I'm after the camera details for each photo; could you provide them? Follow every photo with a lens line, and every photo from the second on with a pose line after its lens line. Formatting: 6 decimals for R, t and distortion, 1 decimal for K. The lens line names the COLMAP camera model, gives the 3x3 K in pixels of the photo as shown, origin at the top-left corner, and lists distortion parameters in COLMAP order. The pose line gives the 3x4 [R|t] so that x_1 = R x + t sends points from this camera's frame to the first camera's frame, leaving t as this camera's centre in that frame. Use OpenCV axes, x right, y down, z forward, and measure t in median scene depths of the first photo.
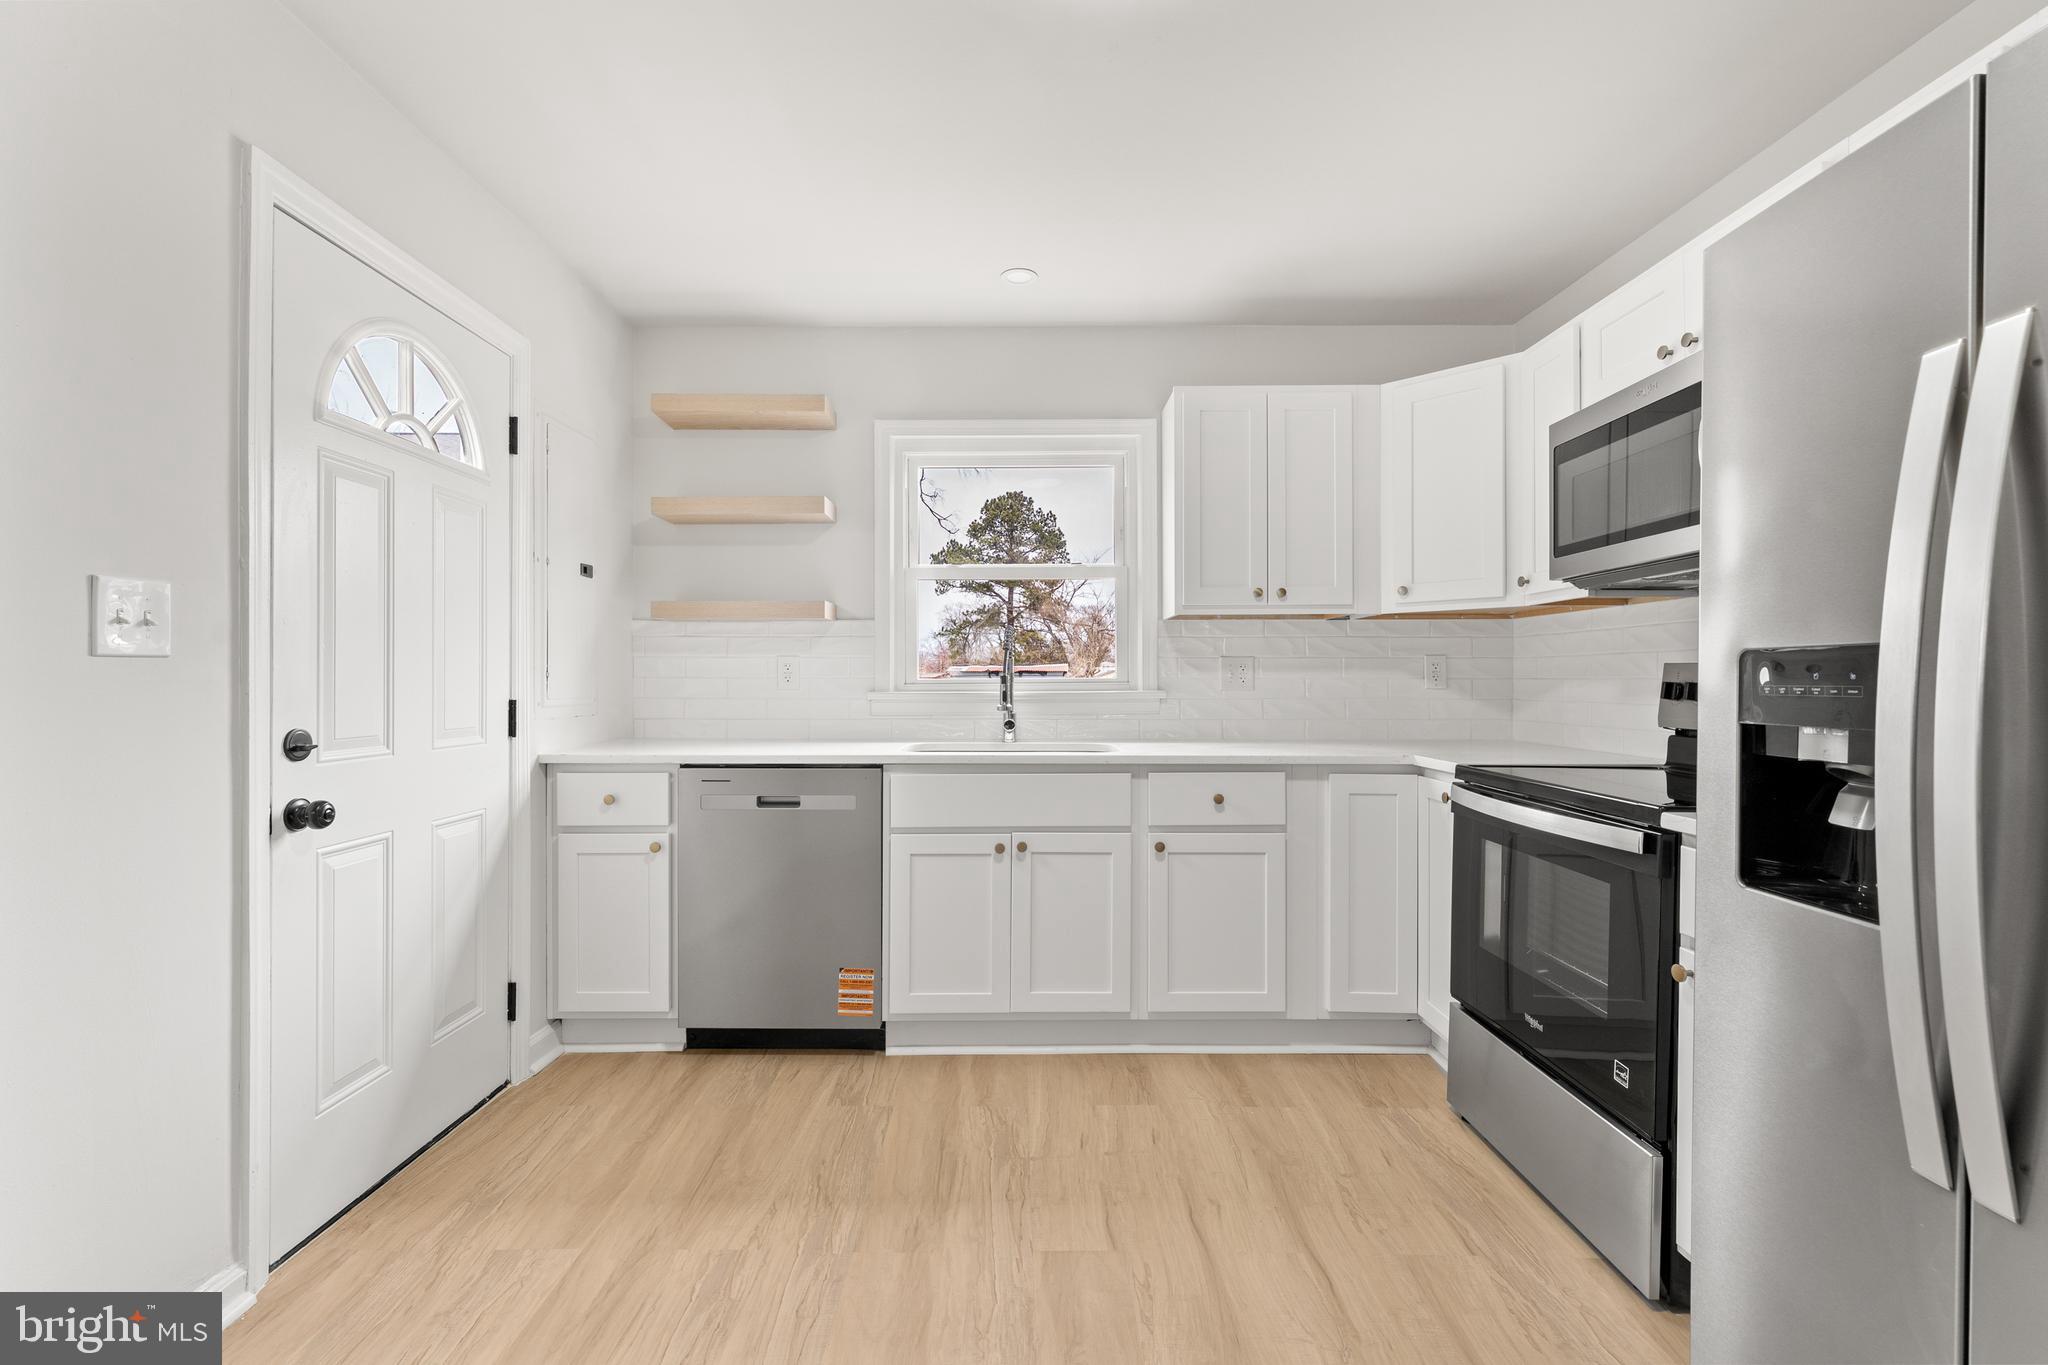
lens RADIAL K [[896.5, 0, 1024.0], [0, 896.5, 682.5], [0, 0, 1]] dist [-0.001092, -0.000840]
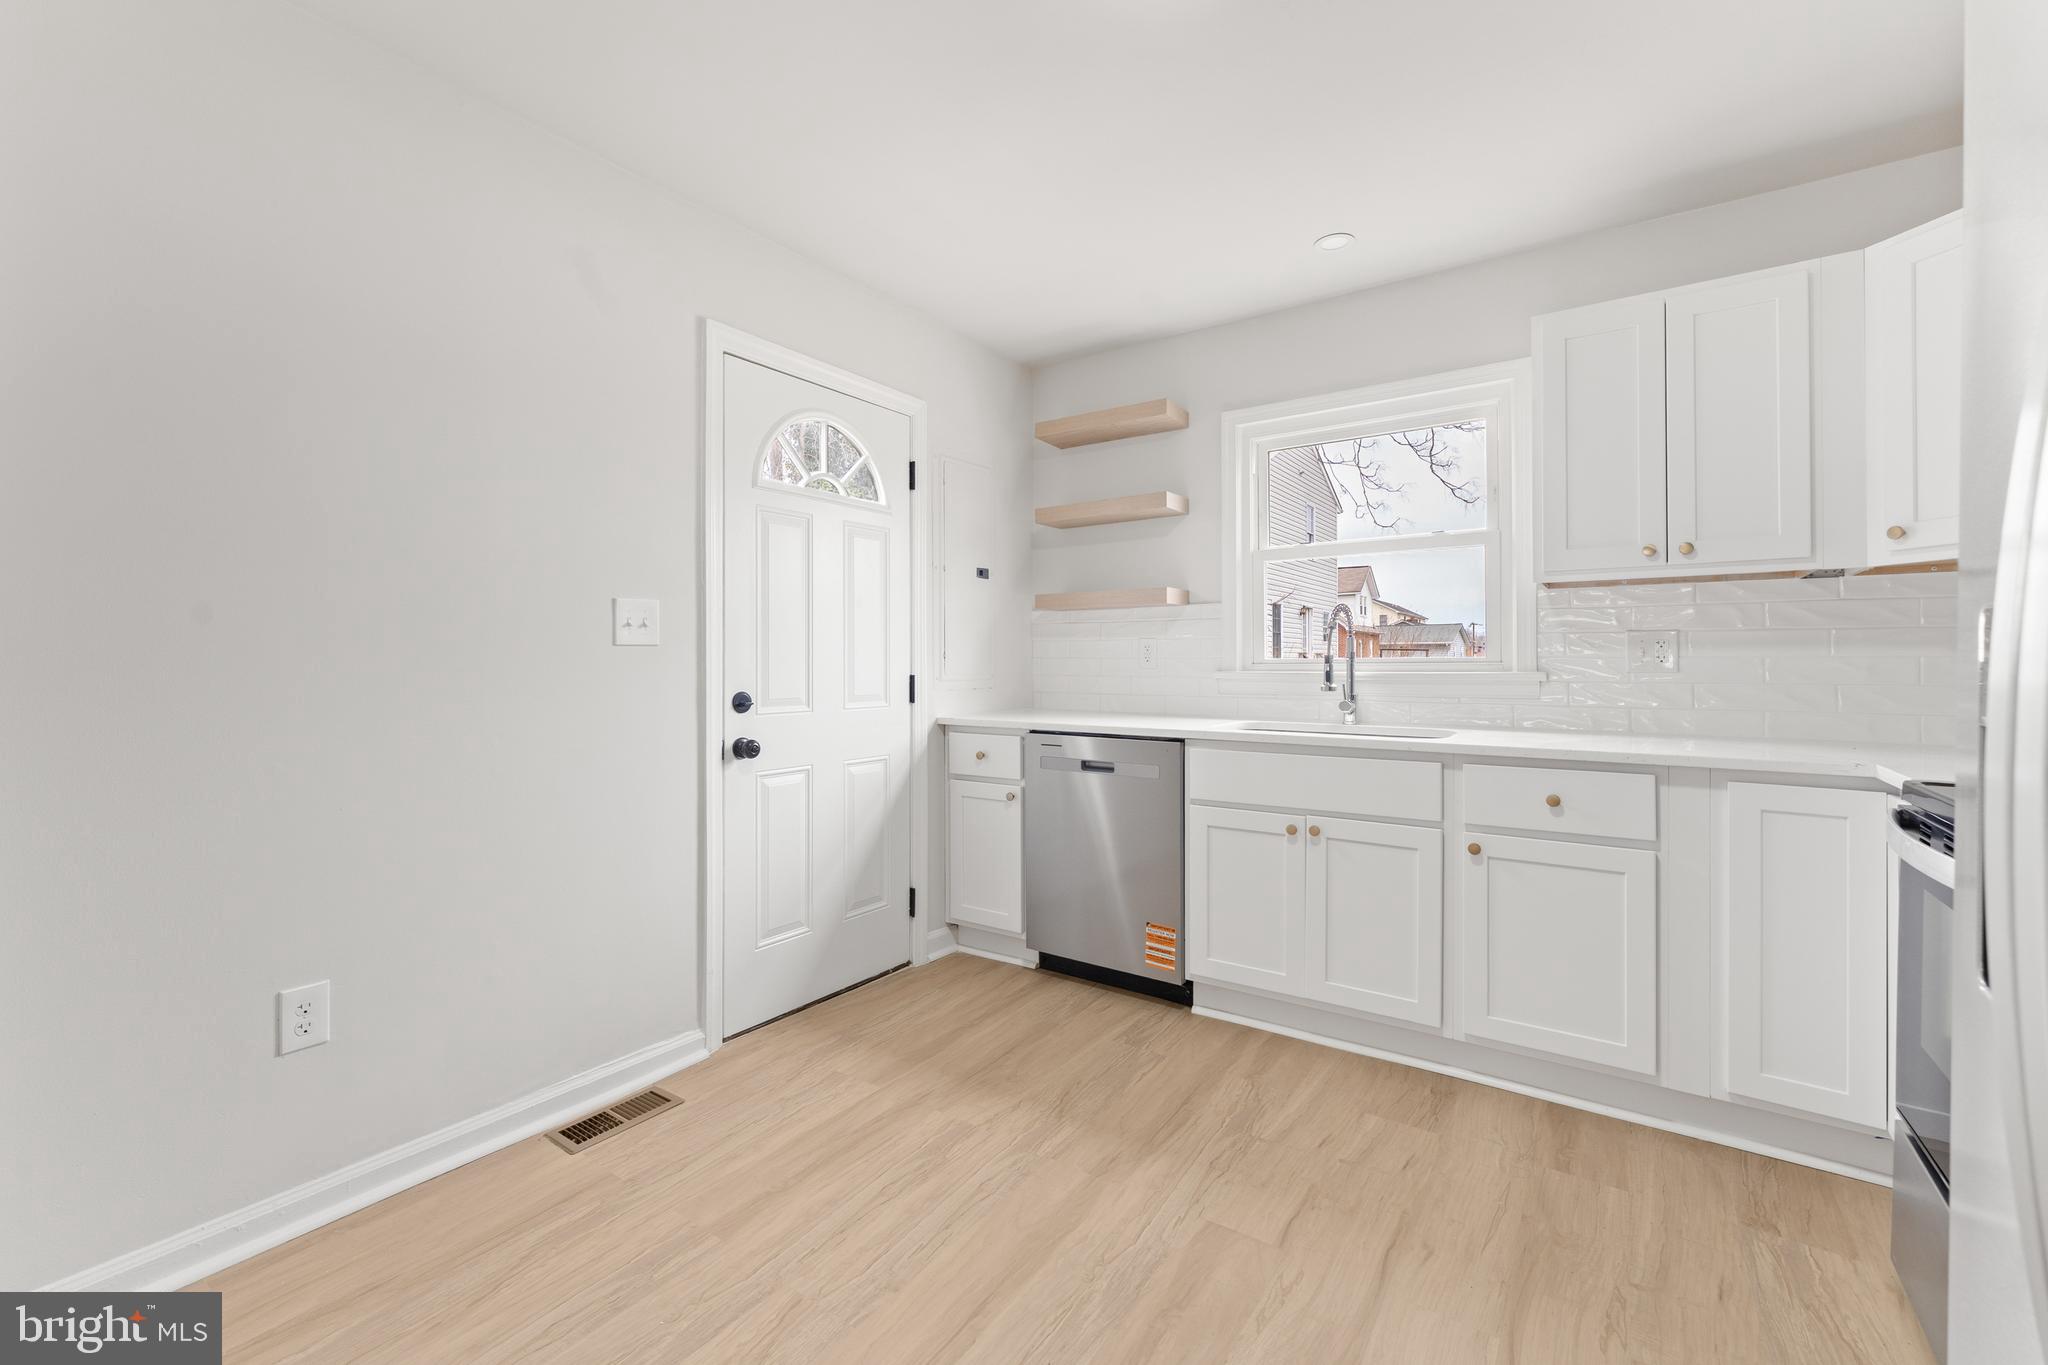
lens RADIAL K [[850.8, 0, 1013.6], [0, 850.8, 663.4], [0, 0, 1]] dist [-0.001182, -0.000761]
pose [[0.816851, 0.001701, -0.576846, 0.262627], [-0.001366, 0.999999, 0.001014, 0.000916], [0.576847, -0.000040, 0.816852, 0.055266]]
